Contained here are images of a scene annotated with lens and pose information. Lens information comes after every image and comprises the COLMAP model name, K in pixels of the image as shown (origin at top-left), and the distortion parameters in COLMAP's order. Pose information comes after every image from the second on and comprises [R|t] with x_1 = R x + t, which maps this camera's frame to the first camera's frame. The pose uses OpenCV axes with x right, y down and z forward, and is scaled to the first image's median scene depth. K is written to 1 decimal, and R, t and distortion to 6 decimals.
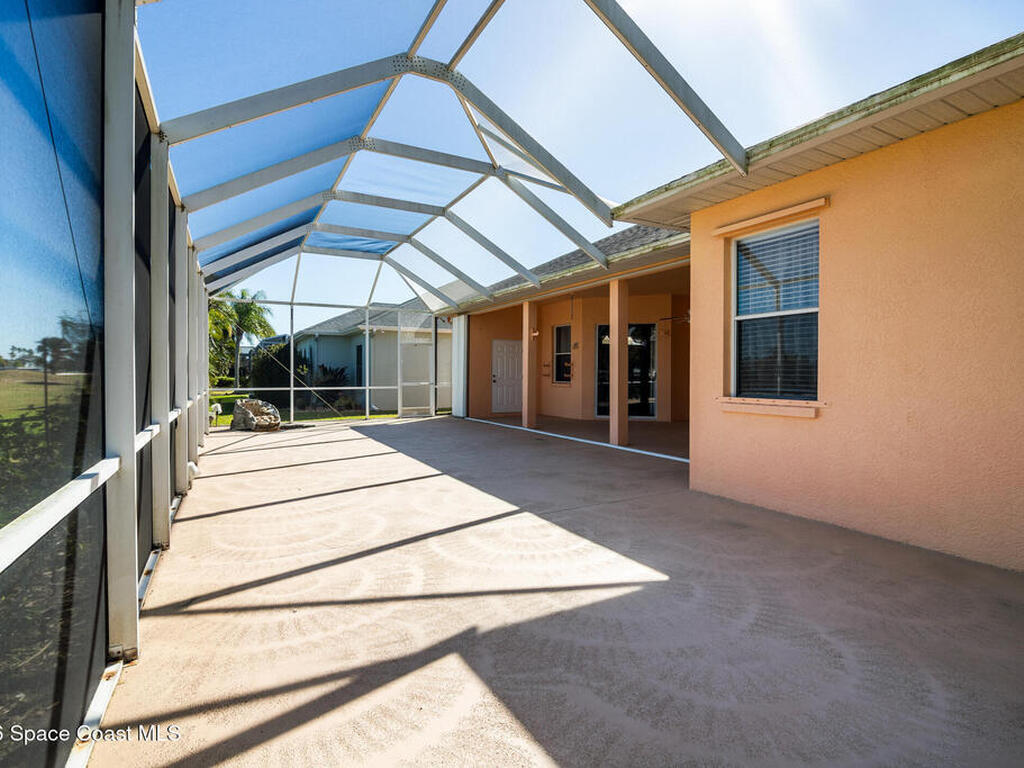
lens RADIAL K [[525.3, 0, 512.0], [0, 525.3, 387.8], [0, 0, 1]] dist [-0.009817, -0.003905]
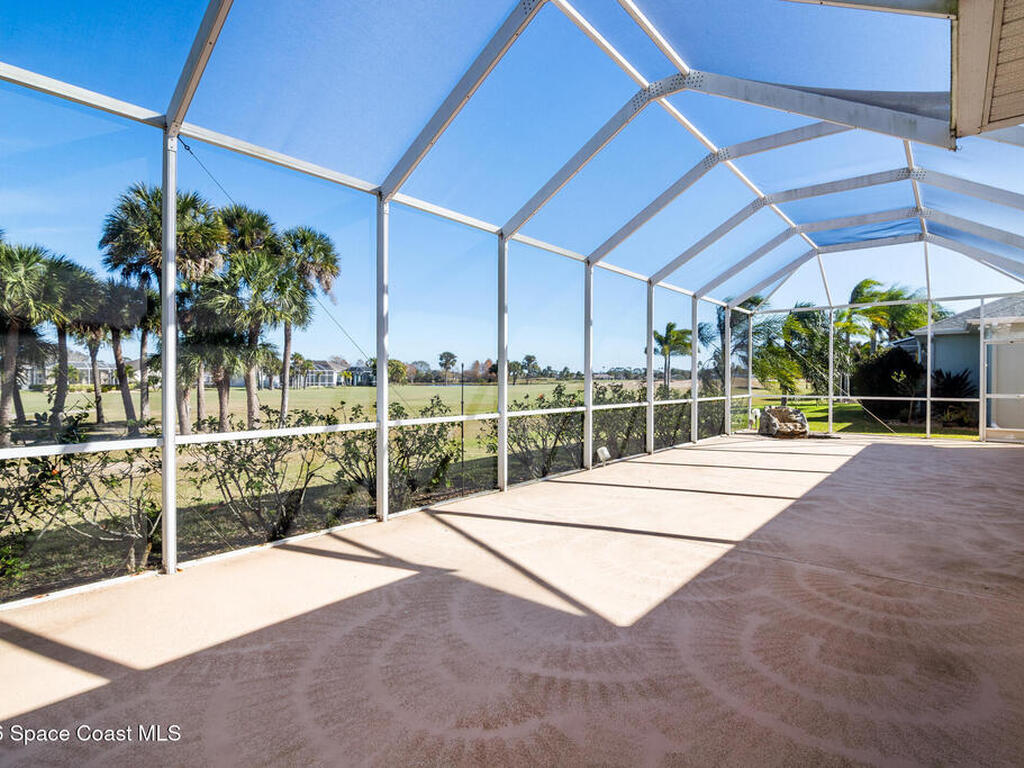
lens RADIAL K [[525.3, 0, 514.6], [0, 525.3, 380.2], [0, 0, 1]] dist [-0.009817, -0.003905]
pose [[0.372685, 0.000955, -0.927957, 0.796067], [-0.027102, 0.999584, -0.009856, -0.014142], [0.927562, 0.028823, 0.372556, 0.405137]]
